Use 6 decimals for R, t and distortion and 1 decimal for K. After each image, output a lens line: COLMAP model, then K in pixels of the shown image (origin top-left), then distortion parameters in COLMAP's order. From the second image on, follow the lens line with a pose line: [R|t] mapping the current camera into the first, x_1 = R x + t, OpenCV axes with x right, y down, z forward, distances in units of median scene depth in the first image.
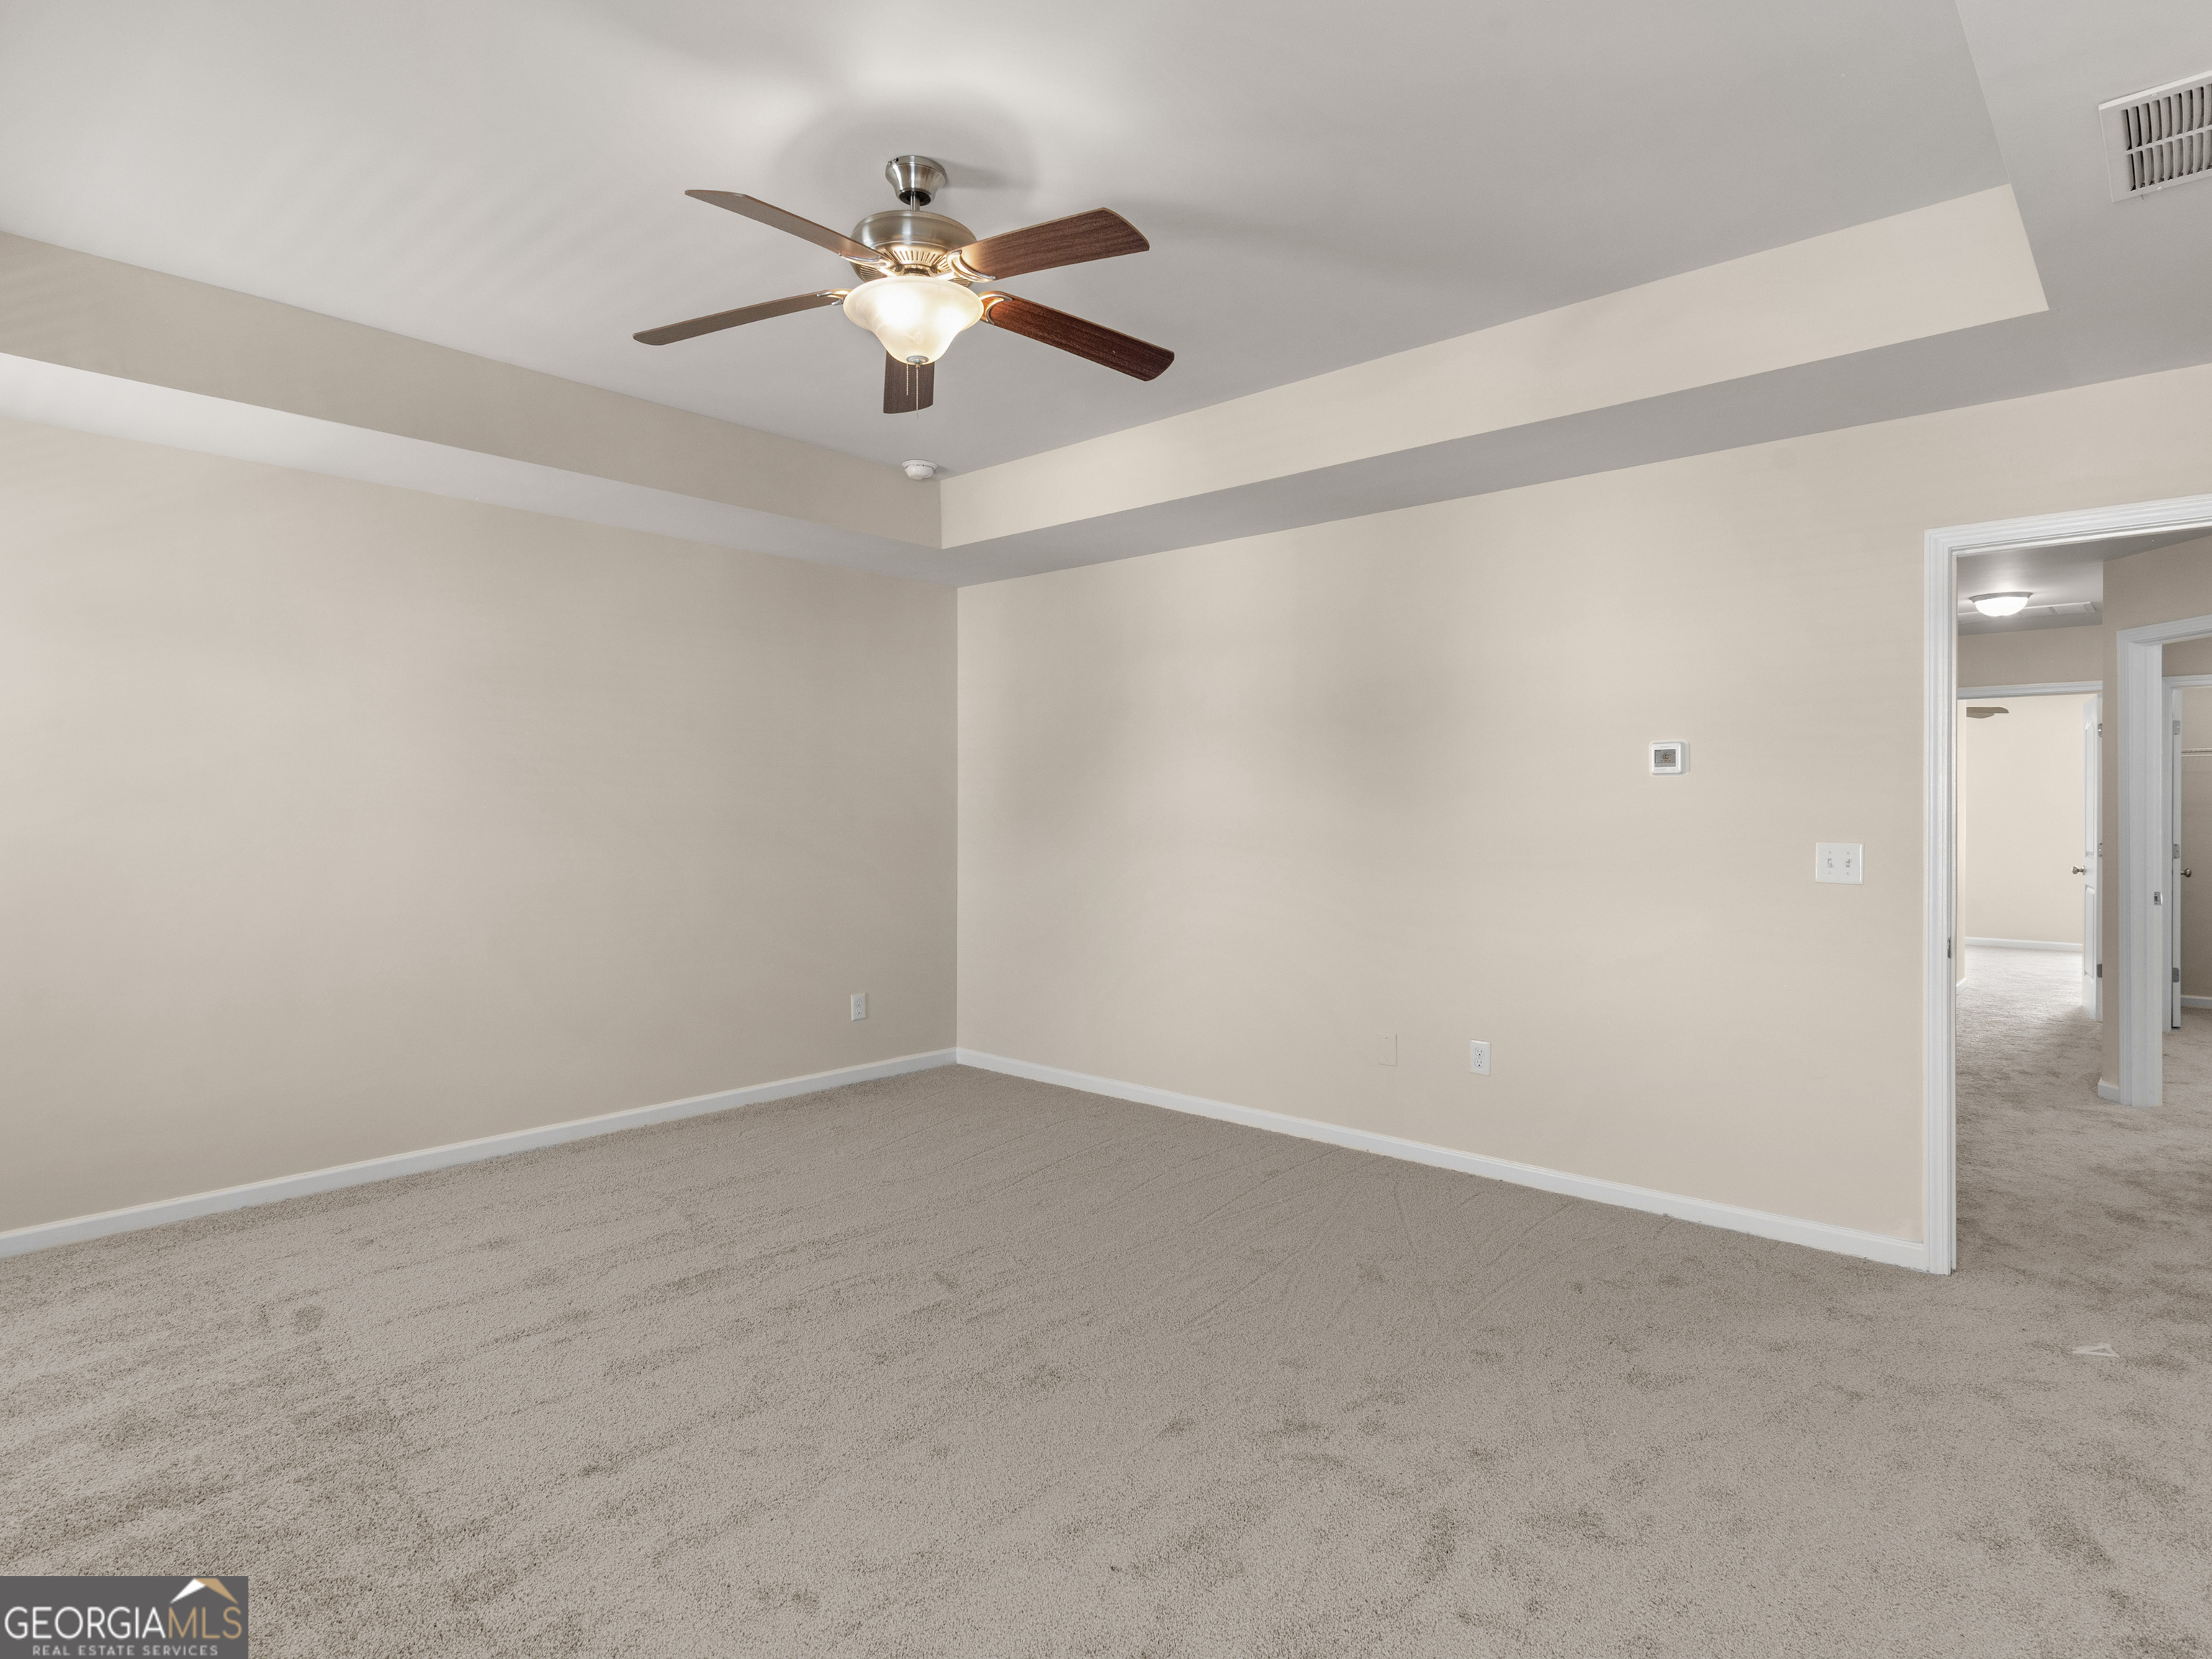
lens RADIAL K [[1198.7, 0, 1095.0], [0, 1198.7, 801.0], [0, 0, 1]] dist [-0.006199, -0.001740]
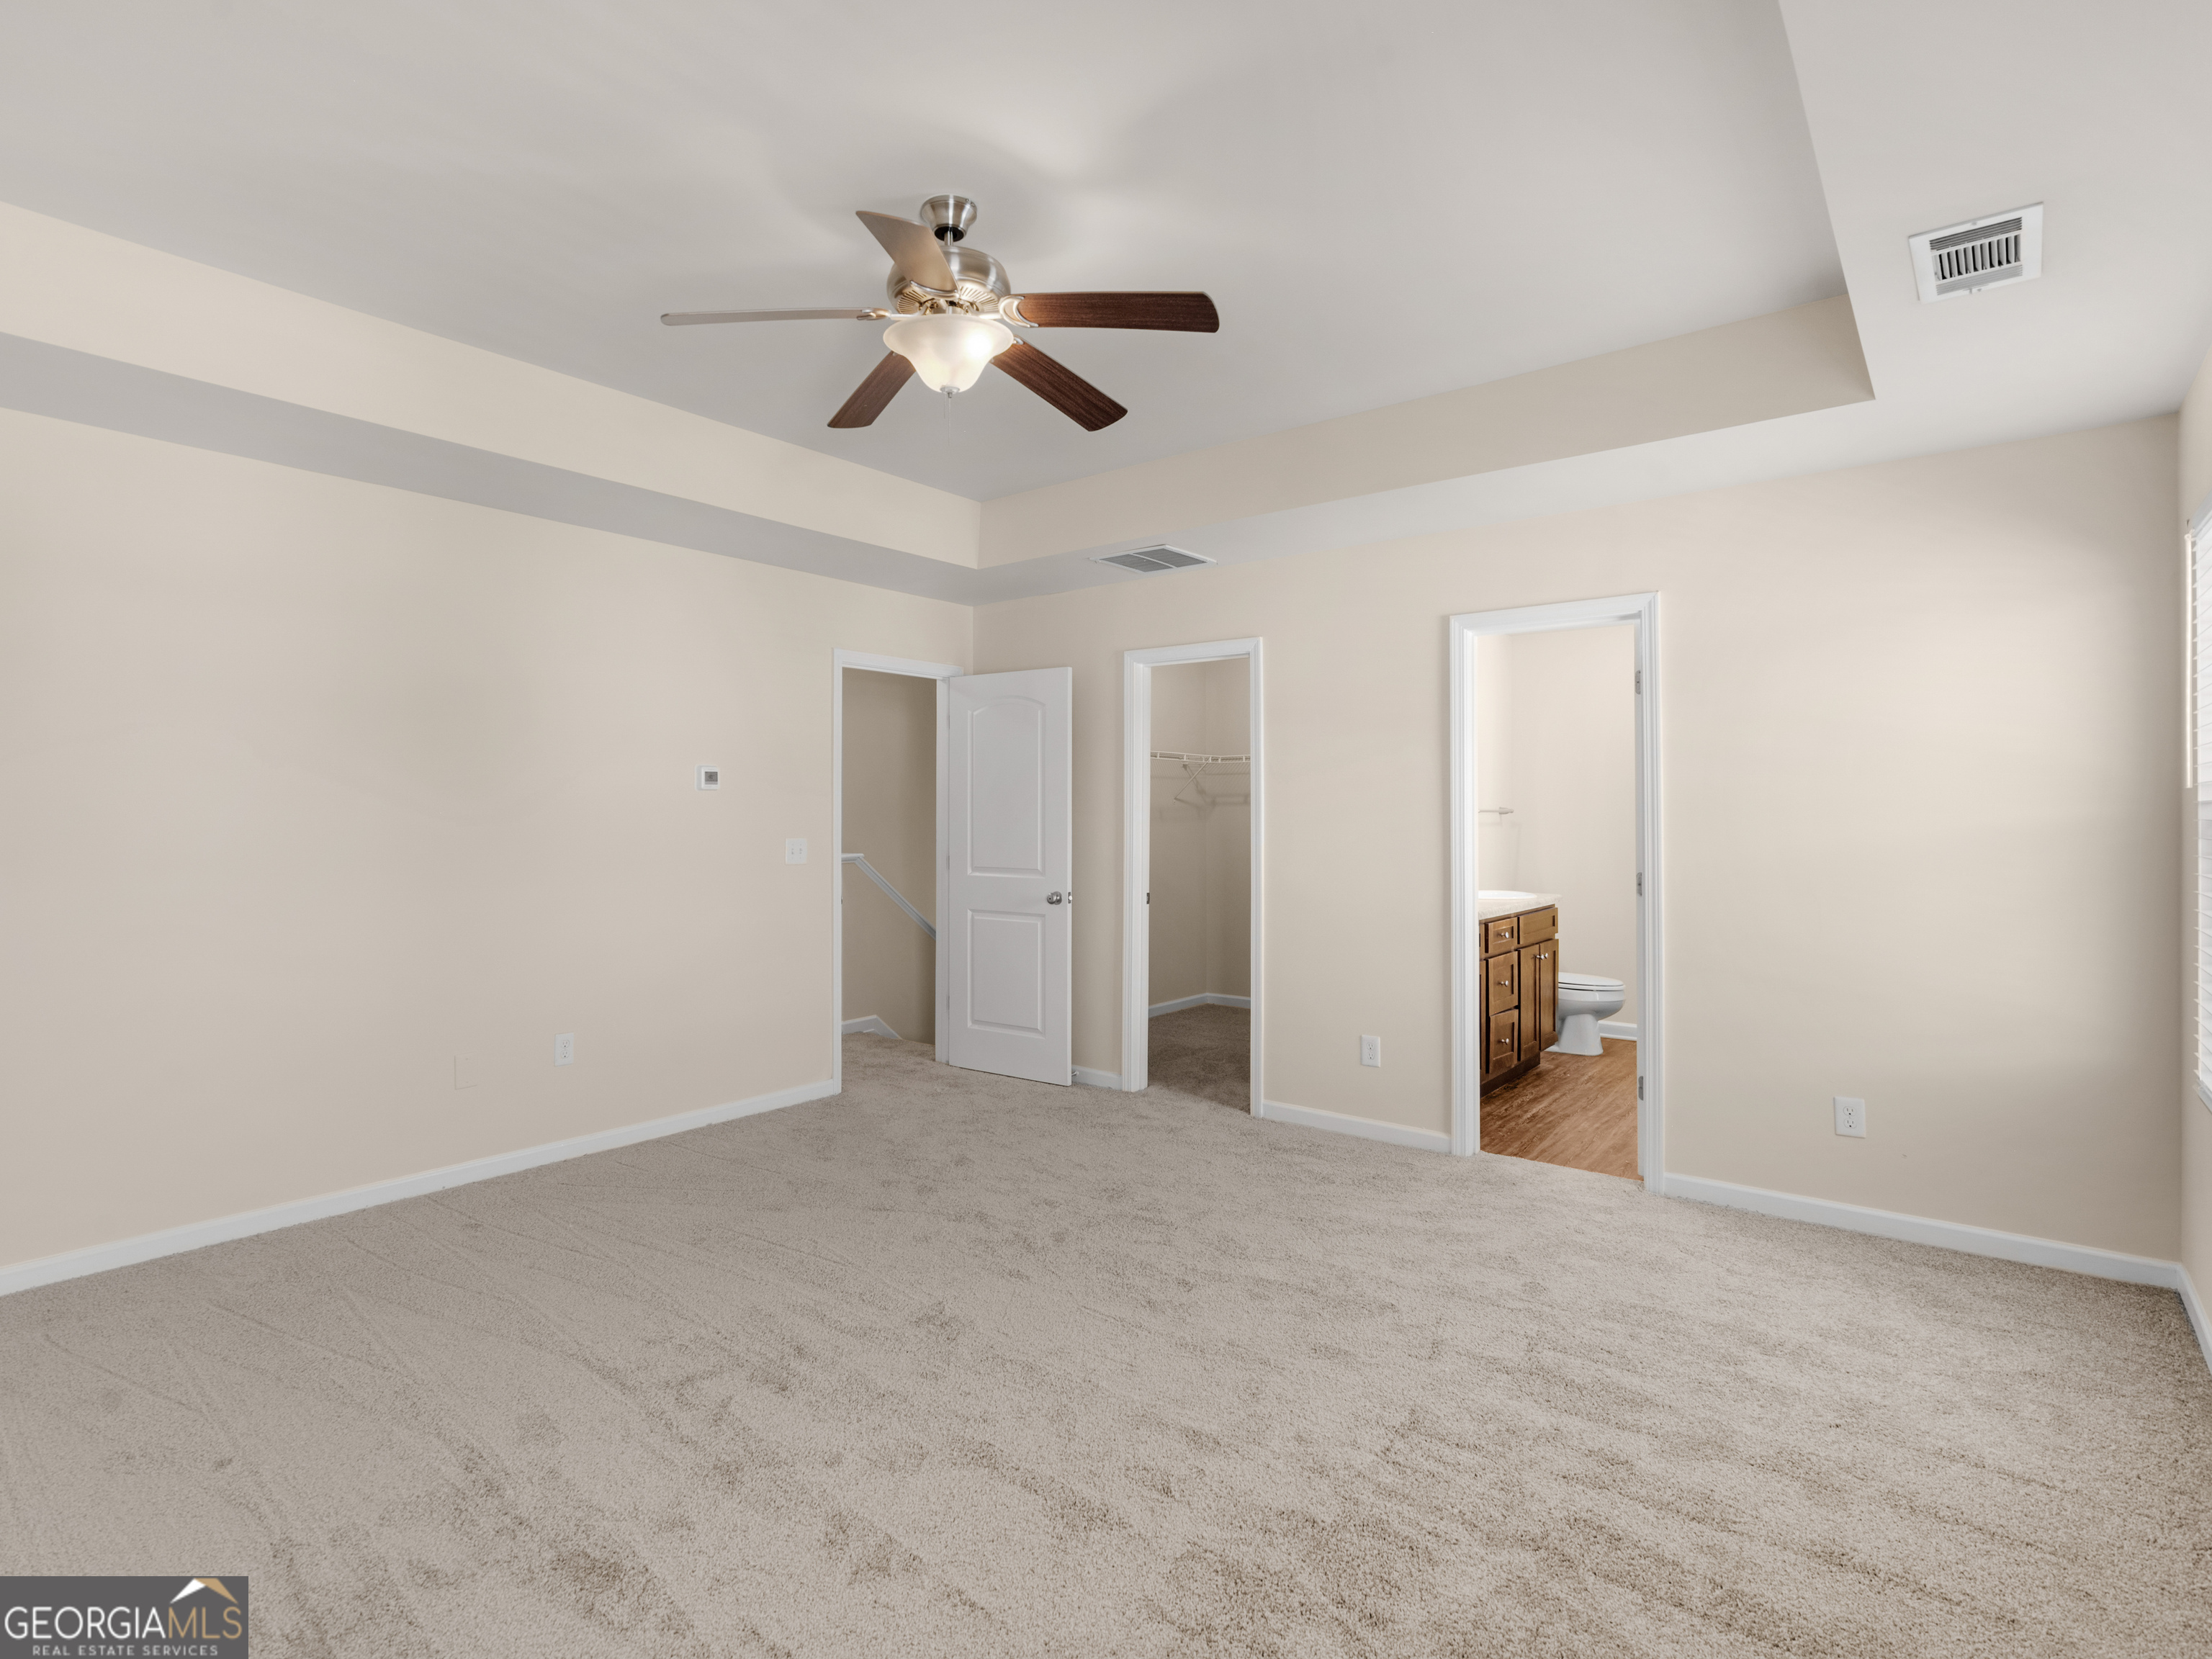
lens RADIAL K [[1148.1, 0, 1100.8], [0, 1148.1, 815.9], [0, 0, 1]] dist [-0.003299, -0.001522]
pose [[-0.073288, -0.003491, 0.997305, -1.135045], [-0.006206, 0.999976, 0.003044, -0.000506], [-0.997291, -0.005966, -0.073308, 0.926084]]
